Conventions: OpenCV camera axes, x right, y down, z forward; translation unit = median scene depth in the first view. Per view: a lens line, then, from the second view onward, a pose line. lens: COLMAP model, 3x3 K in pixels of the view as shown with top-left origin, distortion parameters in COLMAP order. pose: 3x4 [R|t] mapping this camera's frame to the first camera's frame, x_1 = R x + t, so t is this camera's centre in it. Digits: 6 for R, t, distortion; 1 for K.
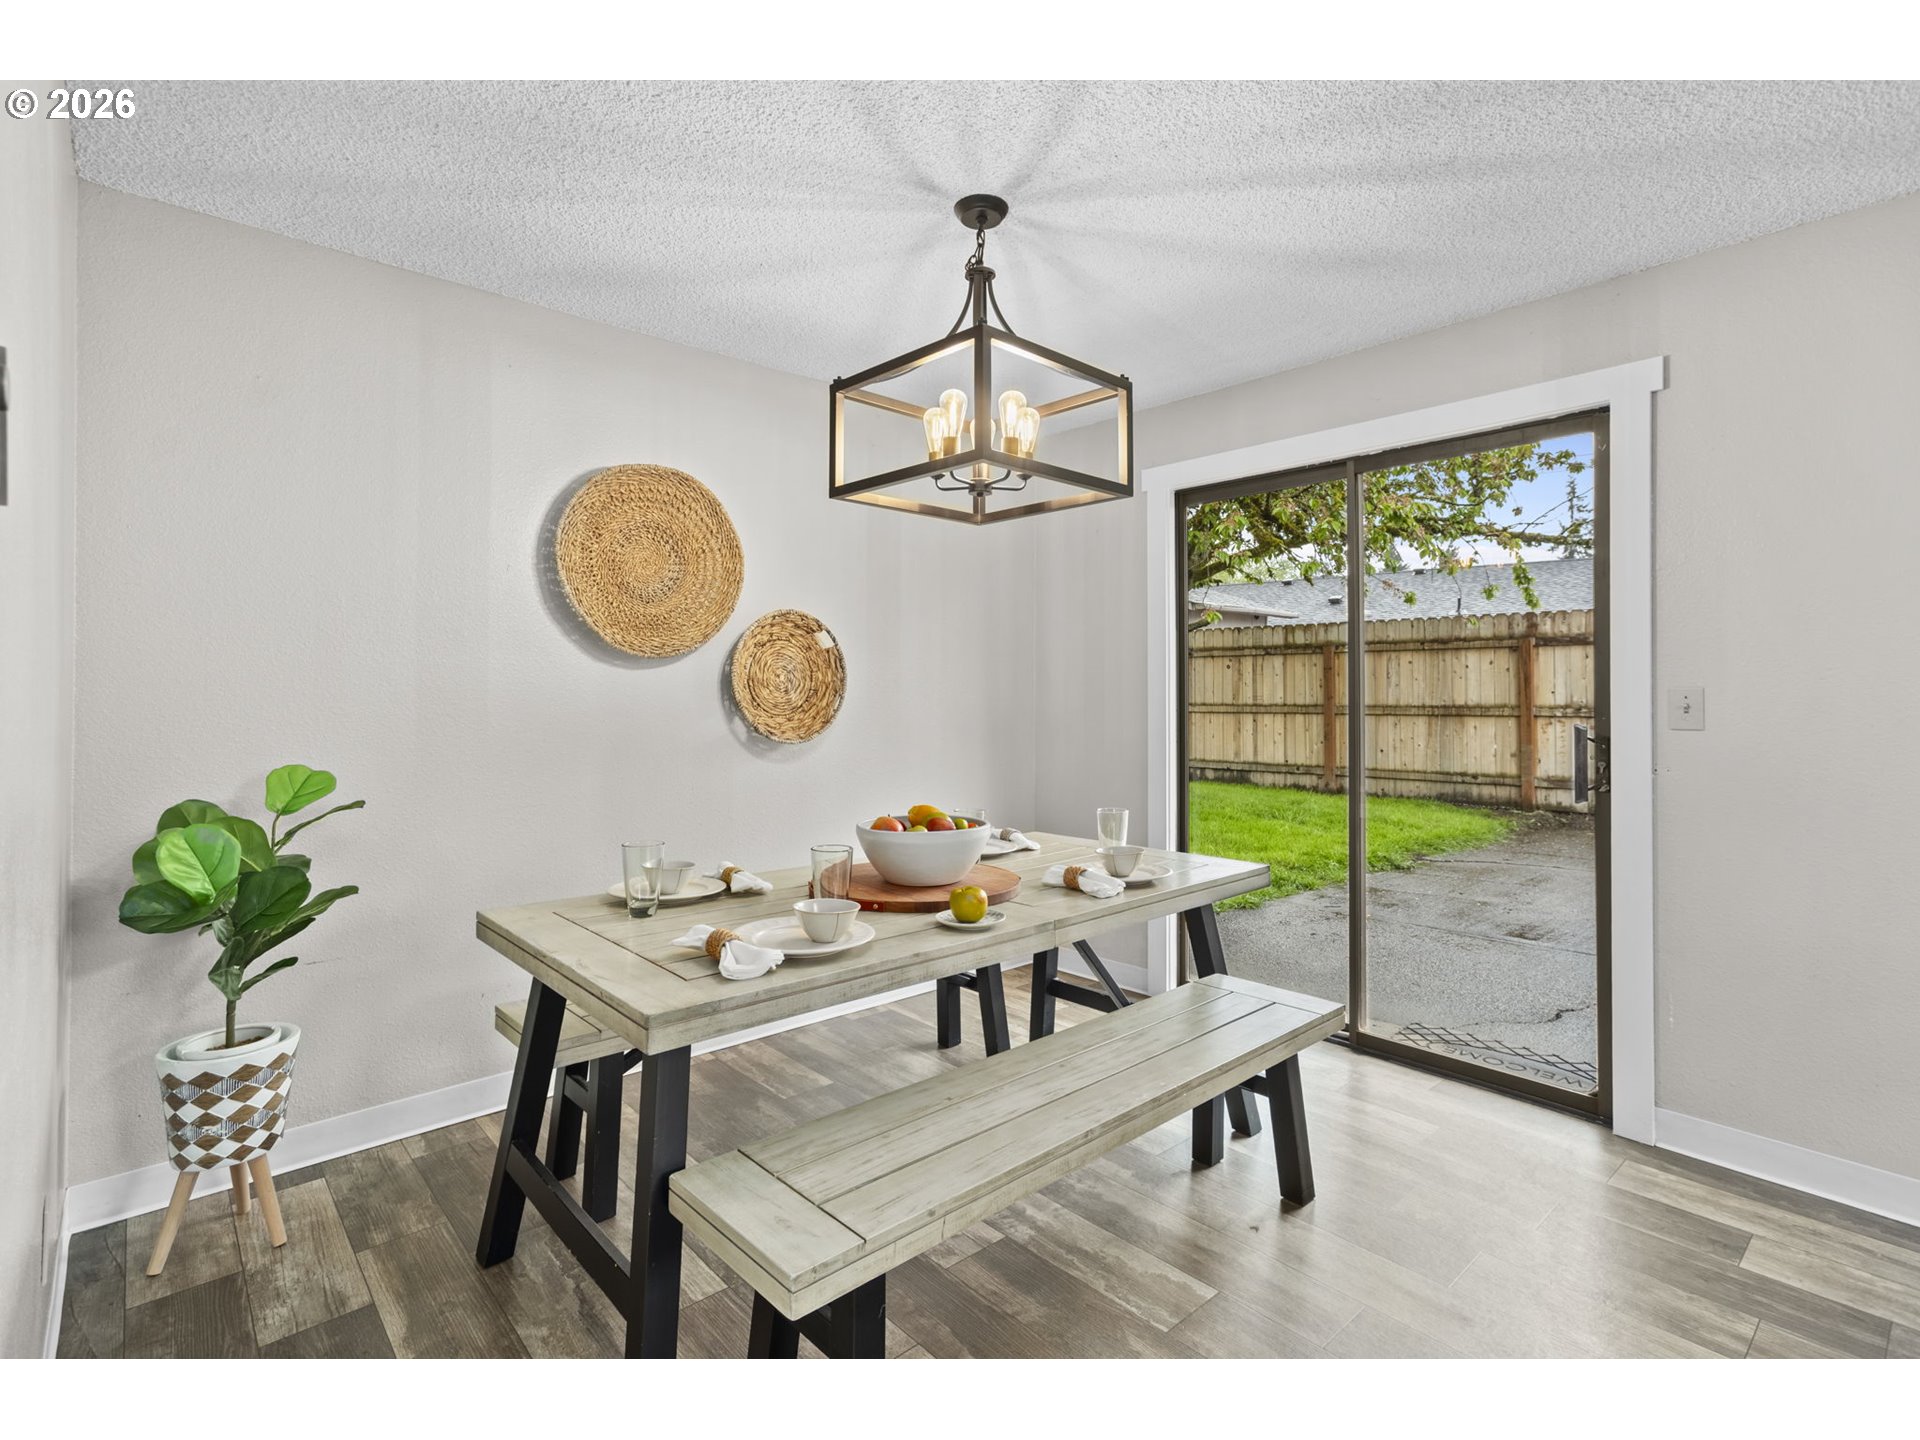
lens RADIAL K [[930.4, 0, 960.0], [0, 930.4, 705.4], [0, 0, 1]] dist [0.001340, 0.000792]
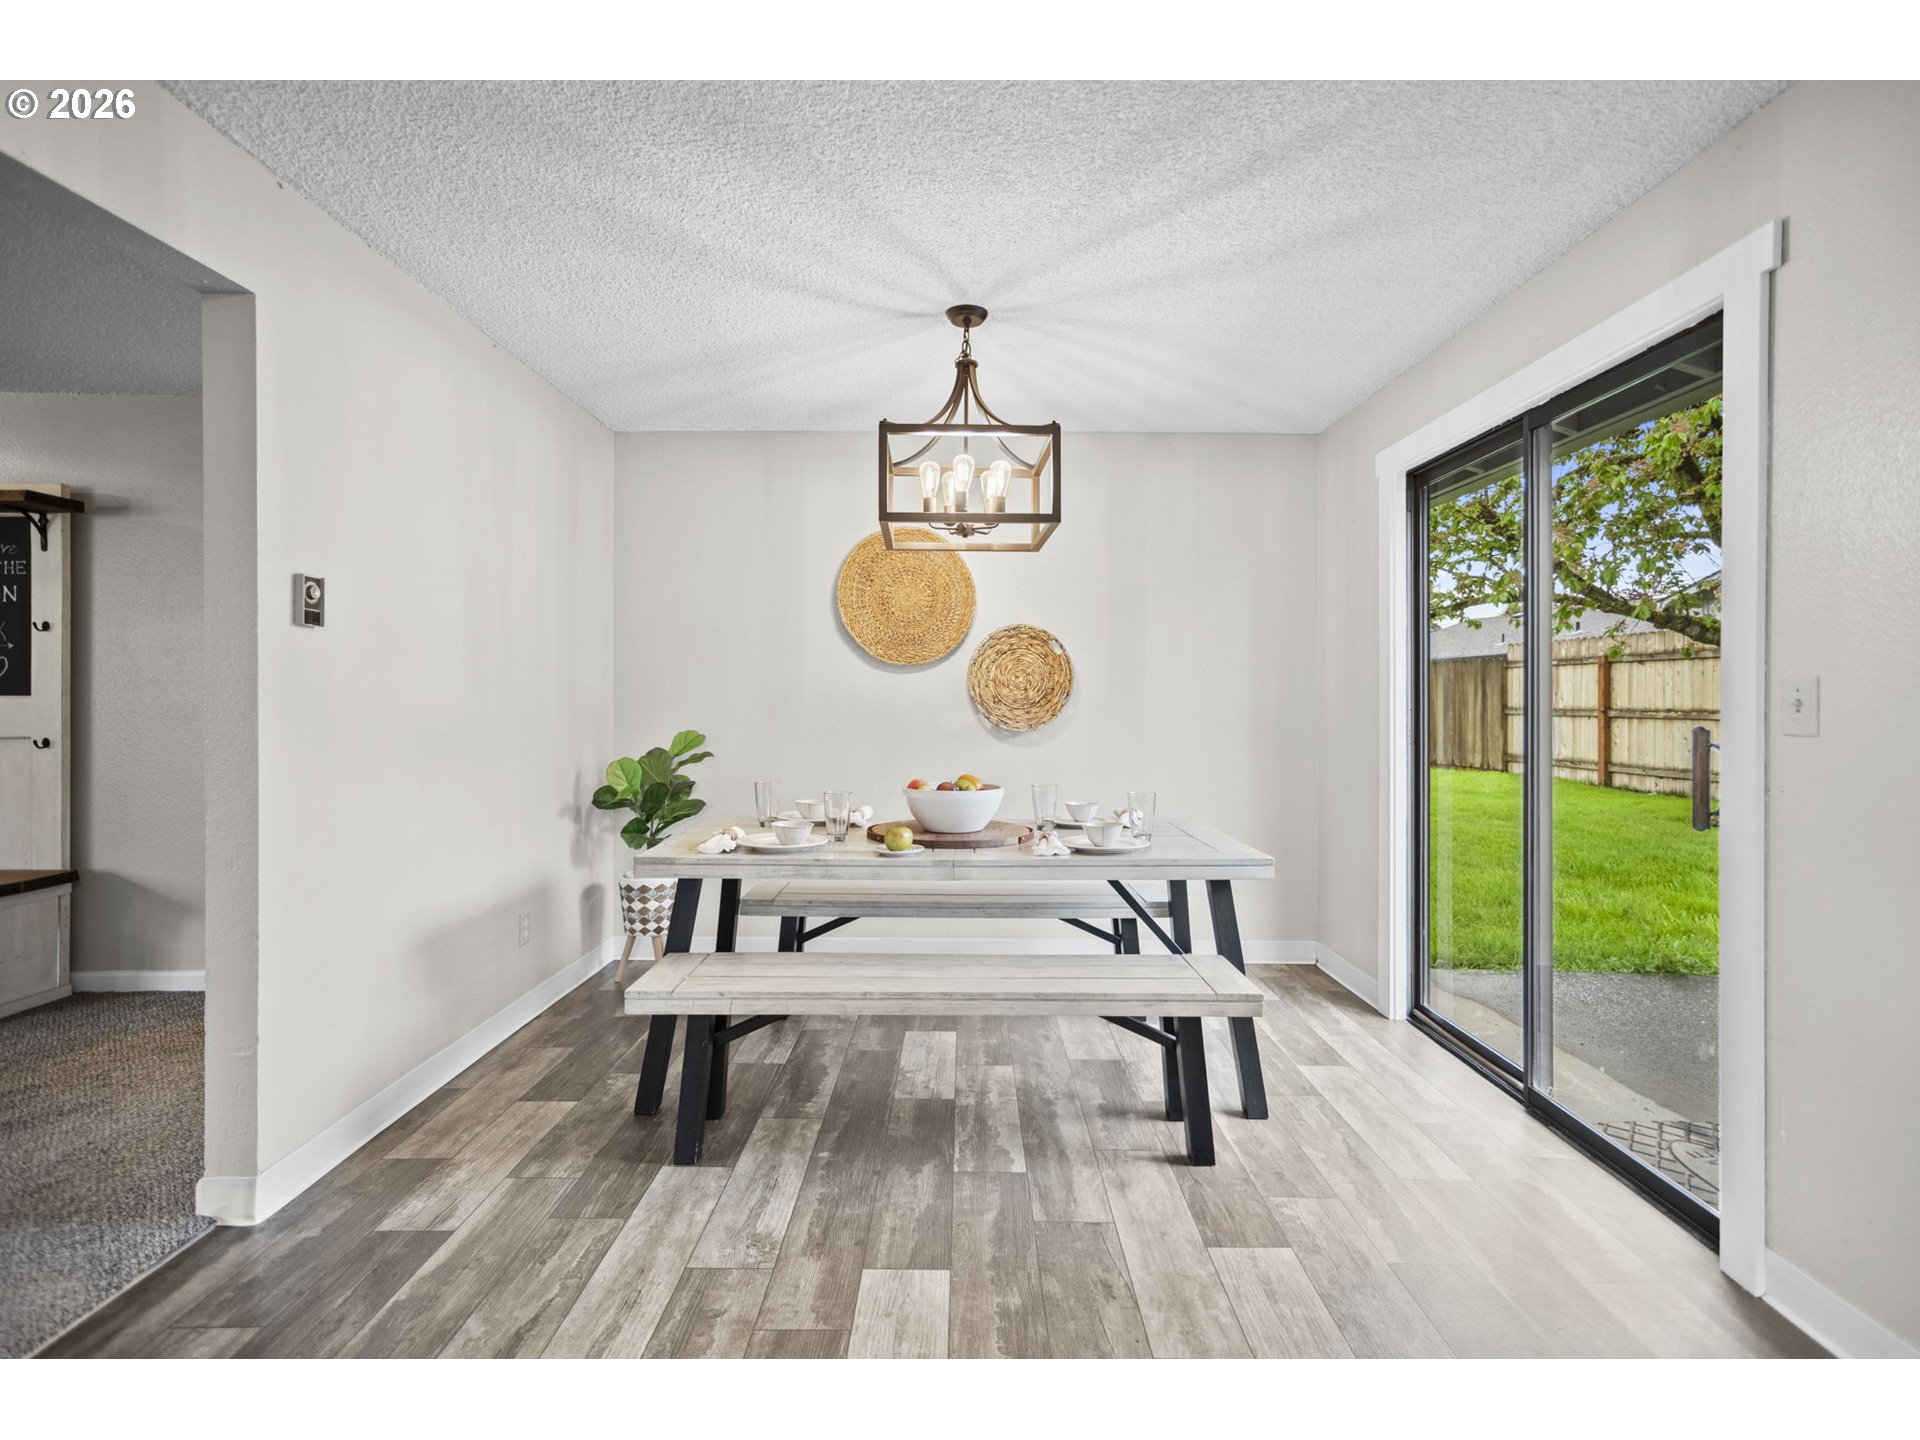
lens RADIAL K [[926.2, 0, 949.9], [0, 926.2, 729.2], [0, 0, 1]] dist [-0.001596, 0.000301]
pose [[0.735135, 0.025036, -0.677459, 0.775242], [-0.011570, 0.999636, 0.024386, 0.011191], [0.677823, -0.010089, 0.735156, 0.028390]]
